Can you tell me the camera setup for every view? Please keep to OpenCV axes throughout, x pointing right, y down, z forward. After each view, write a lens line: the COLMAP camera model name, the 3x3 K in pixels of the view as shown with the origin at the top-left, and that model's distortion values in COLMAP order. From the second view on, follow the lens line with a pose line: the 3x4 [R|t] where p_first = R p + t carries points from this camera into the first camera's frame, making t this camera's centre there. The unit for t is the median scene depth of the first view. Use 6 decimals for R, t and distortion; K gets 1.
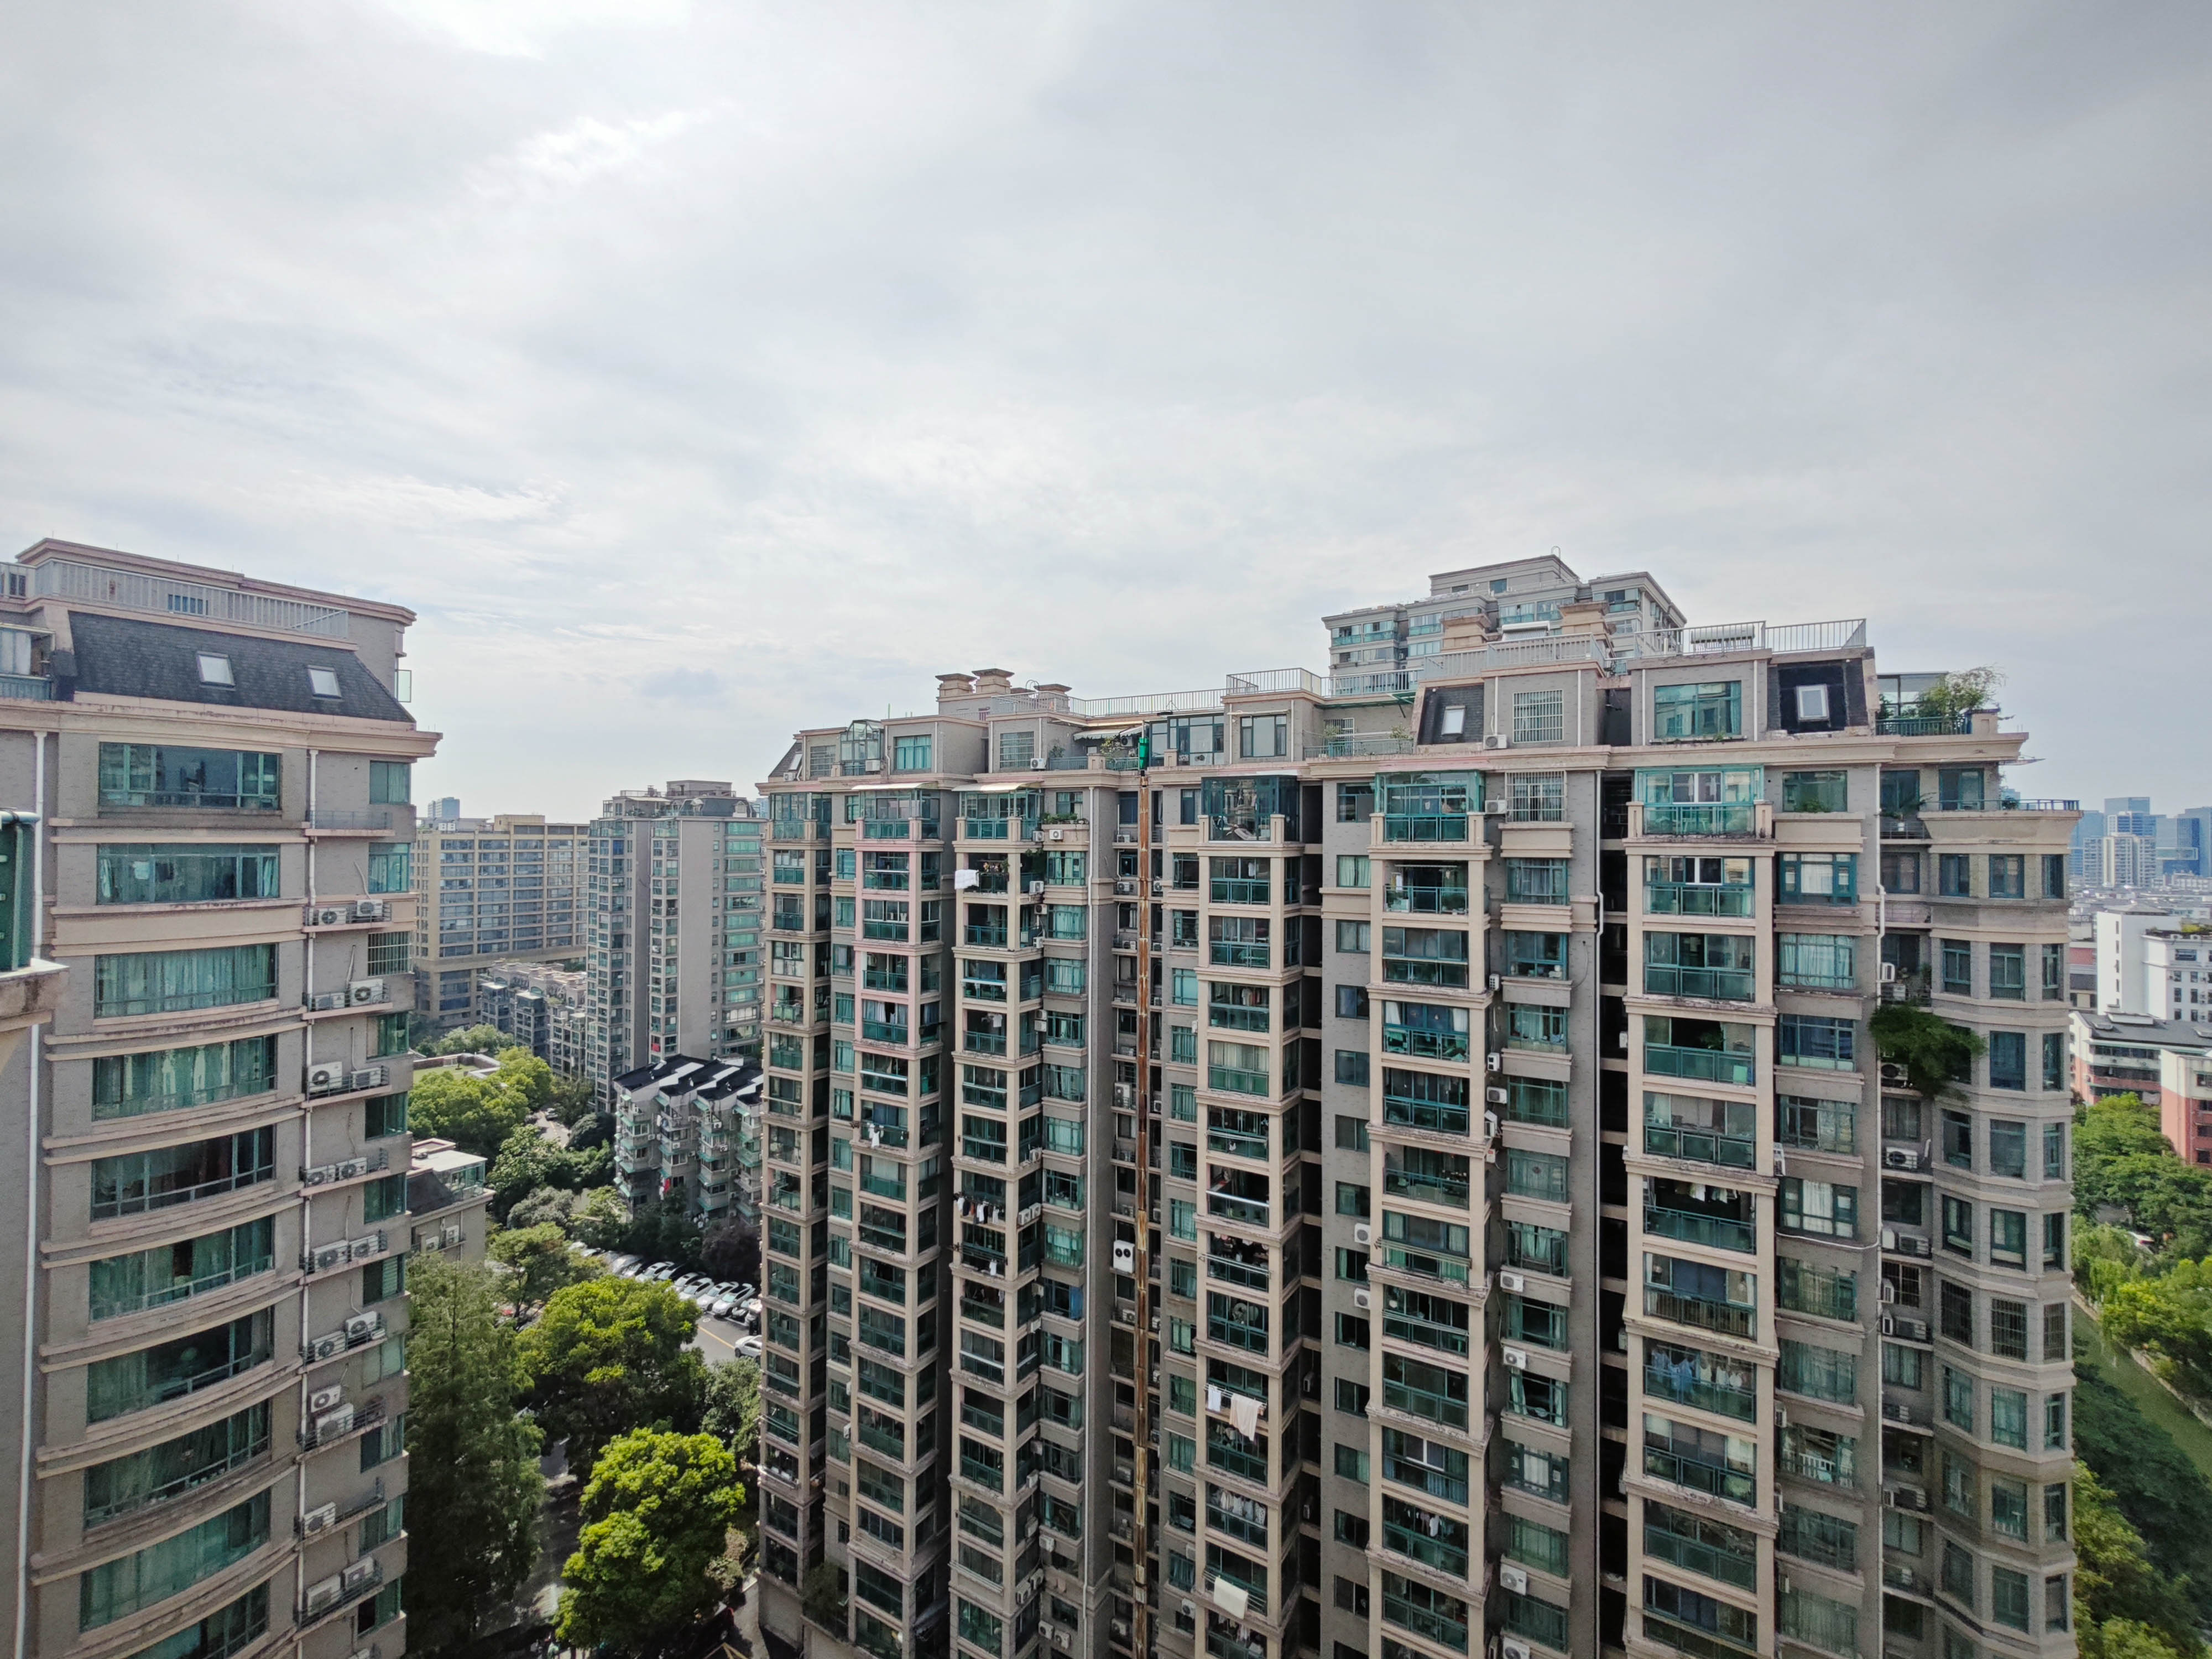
lens RADIAL K [[935.4, 0, 1117.0], [0, 935.4, 825.4], [0, 0, 1]] dist [0.000907, 0.000014]
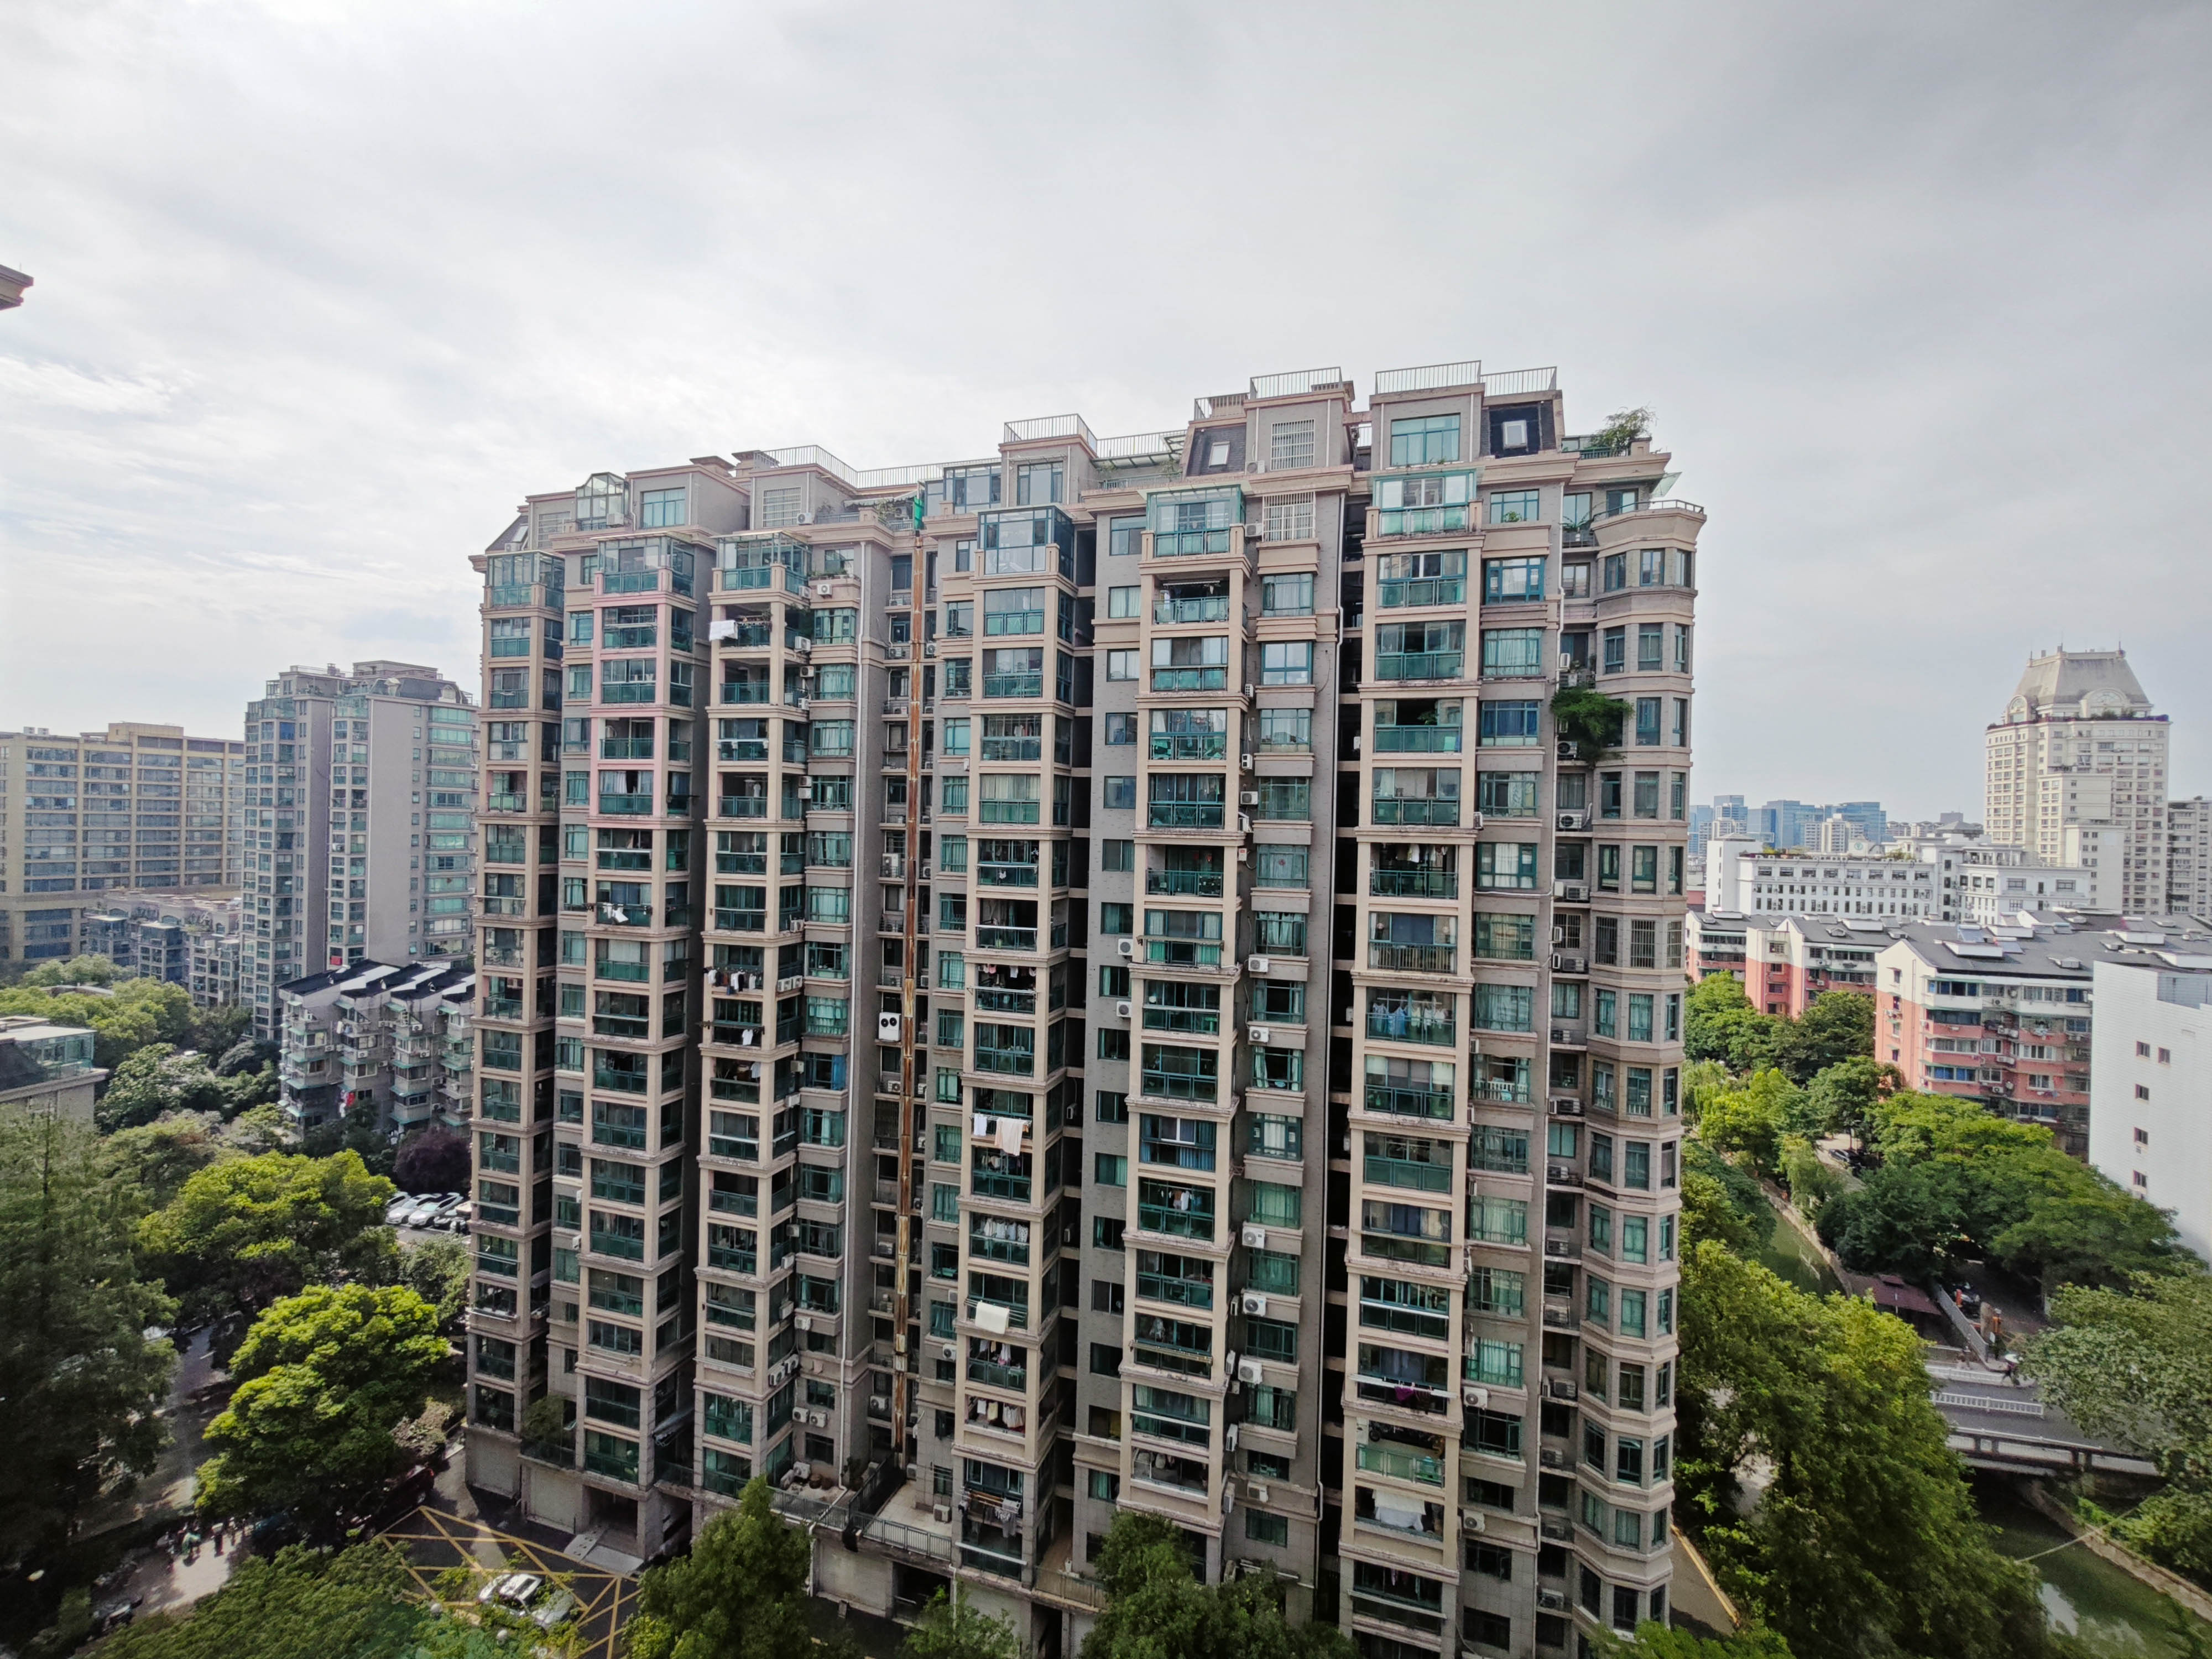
lens RADIAL K [[929.7, 0, 1106.0], [0, 929.7, 829.5], [0, 0, 1]] dist [-0.002048, 0.002353]
pose [[0.972700, 0.016631, 0.231469, -0.000632], [-0.020488, 0.999688, 0.014266, 0.233231], [-0.231160, -0.018619, 0.972738, -0.001716]]
